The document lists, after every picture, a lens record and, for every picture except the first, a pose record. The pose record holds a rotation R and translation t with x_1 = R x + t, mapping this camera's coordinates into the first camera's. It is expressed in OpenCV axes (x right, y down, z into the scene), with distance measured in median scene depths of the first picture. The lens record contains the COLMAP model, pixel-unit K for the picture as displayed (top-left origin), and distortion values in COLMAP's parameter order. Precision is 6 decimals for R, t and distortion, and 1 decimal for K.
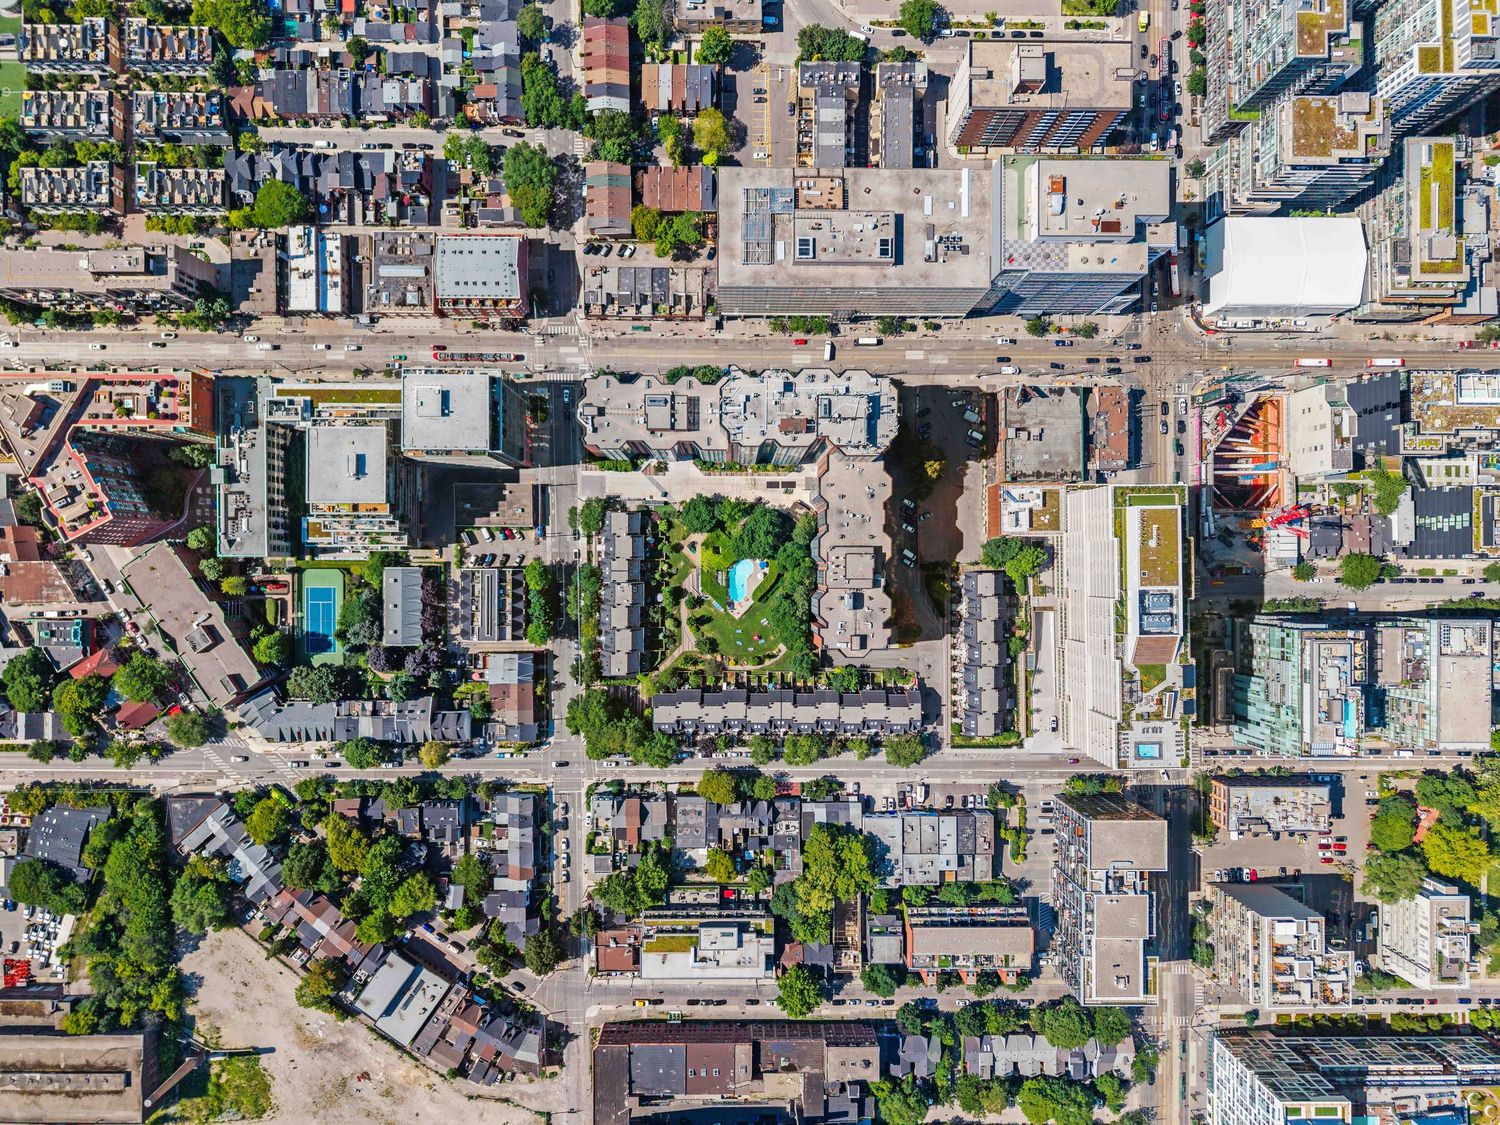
lens RADIAL K [[1026.5, 0, 747.4], [0, 1026.5, 563.2], [0, 0, 1]] dist [0.051168, -0.026020]
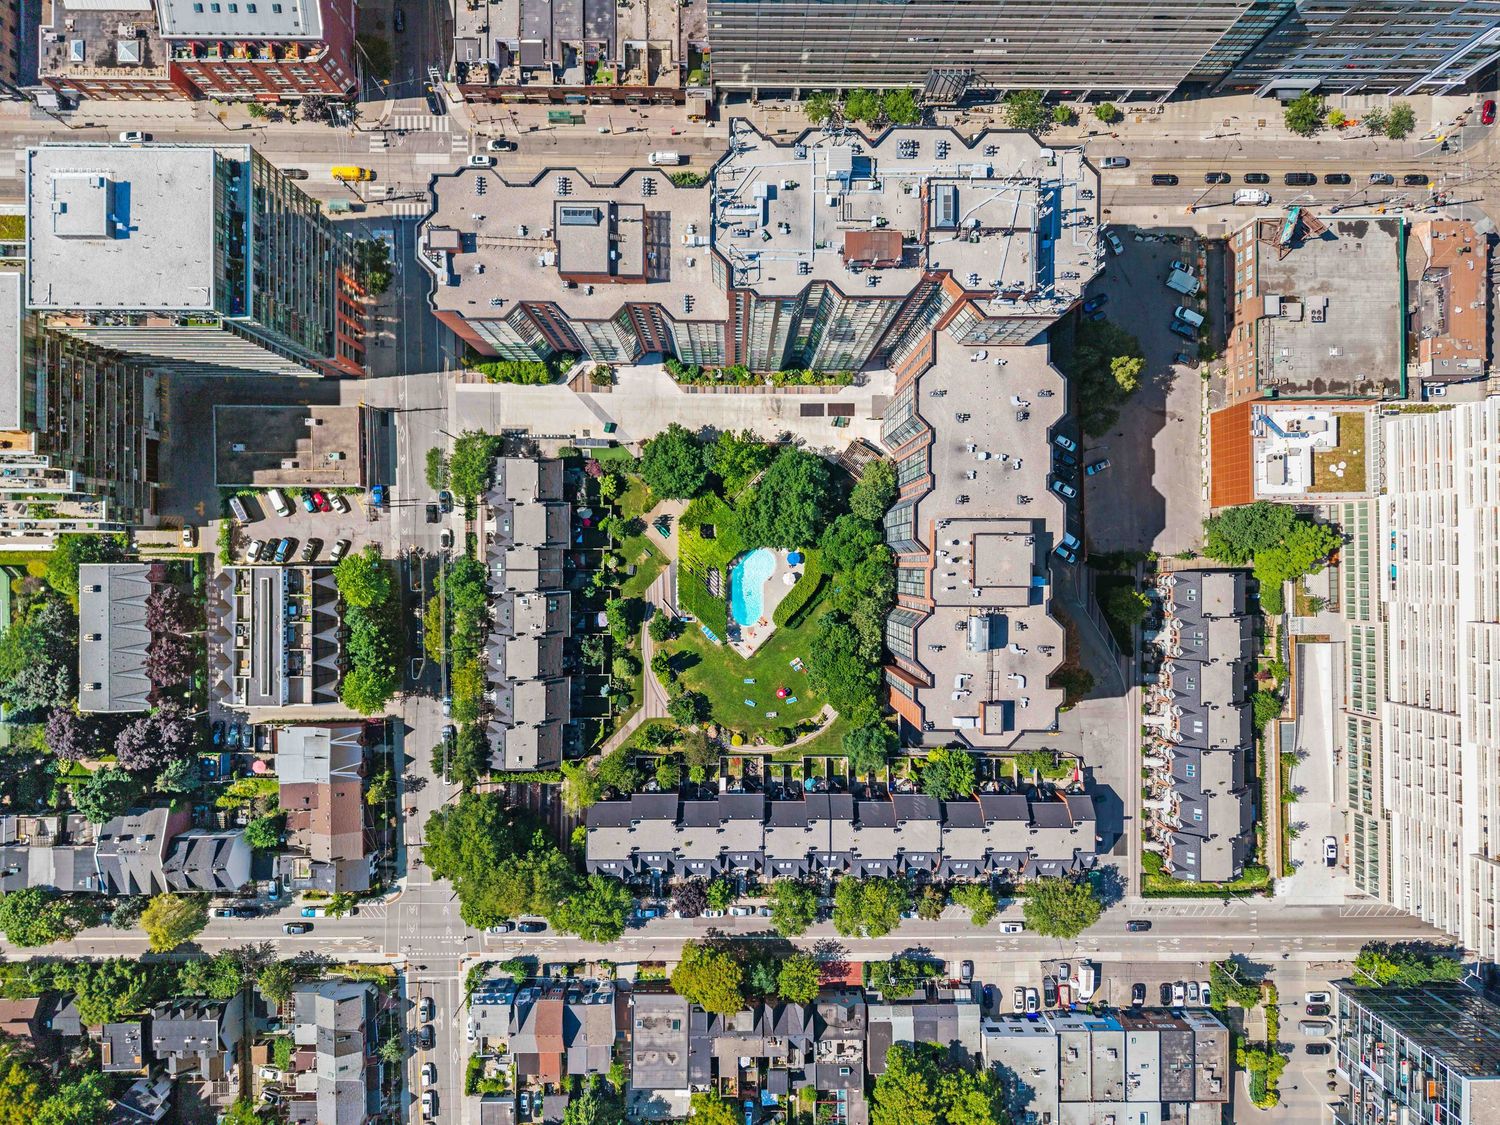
lens RADIAL K [[1026.5, 0, 749.0], [0, 1026.5, 561.7], [0, 0, 1]] dist [0.051168, -0.026020]
pose [[0.999999, -0.001002, 0.000020, -0.008645], [0.001002, 0.999999, 0.000885, 0.002820], [-0.000021, -0.000885, 1.000000, 0.467067]]
